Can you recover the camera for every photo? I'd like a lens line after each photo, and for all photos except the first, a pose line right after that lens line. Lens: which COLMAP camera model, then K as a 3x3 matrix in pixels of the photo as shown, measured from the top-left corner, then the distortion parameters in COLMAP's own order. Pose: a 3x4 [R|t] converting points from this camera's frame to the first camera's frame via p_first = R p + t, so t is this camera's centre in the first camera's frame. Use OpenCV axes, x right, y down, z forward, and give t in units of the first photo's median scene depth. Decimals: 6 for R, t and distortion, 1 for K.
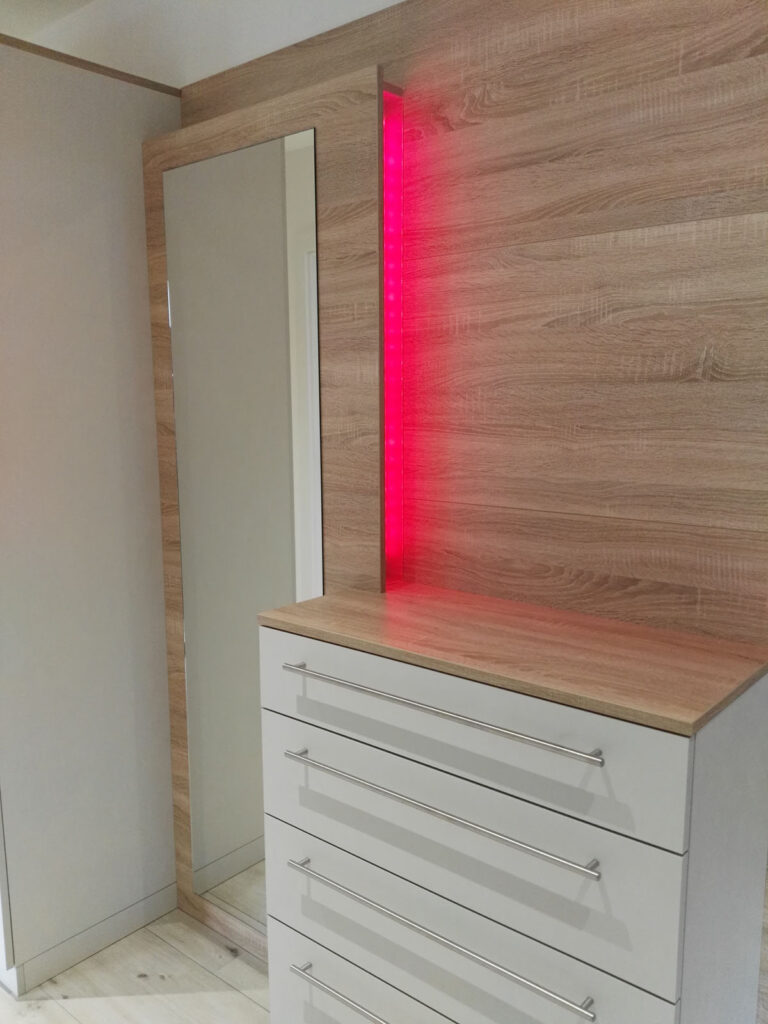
lens RADIAL K [[842.4, 0, 372.1], [0, 842.4, 523.4], [0, 0, 1]] dist [0.046215, -0.091552]
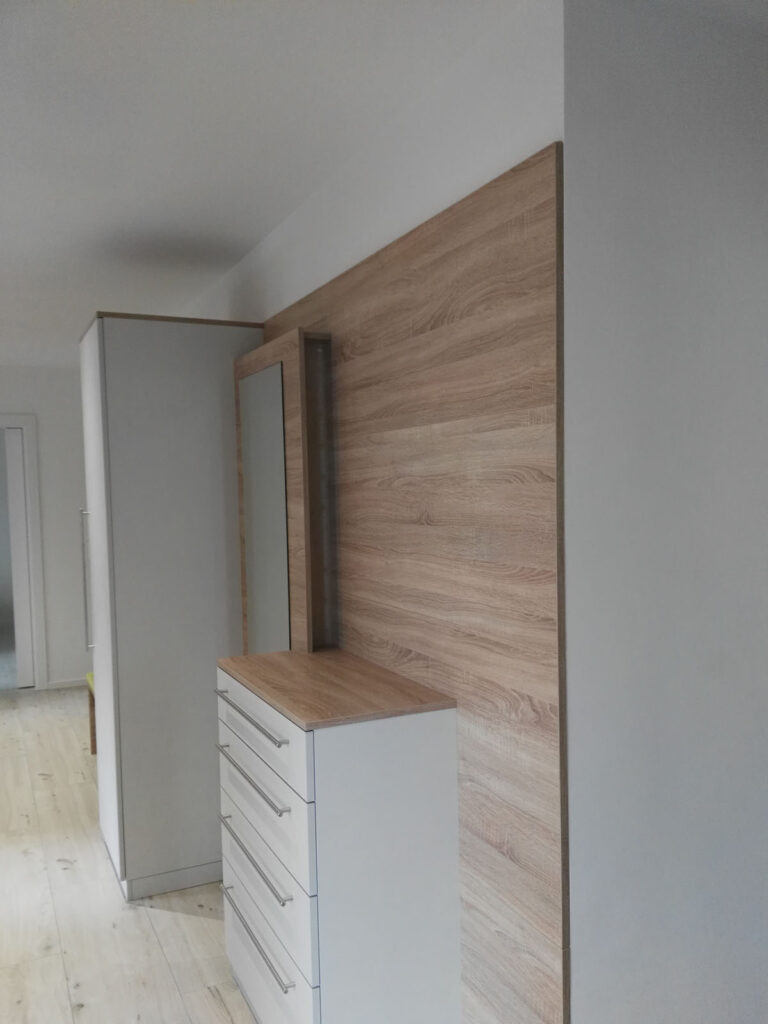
lens RADIAL K [[842.4, 0, 426.1], [0, 842.4, 539.9], [0, 0, 1]] dist [0.046215, -0.091552]
pose [[0.926601, 0.018939, -0.375570, 0.874365], [-0.051611, 0.995685, -0.077122, -0.016660], [0.372488, 0.090844, 0.923580, -0.395010]]
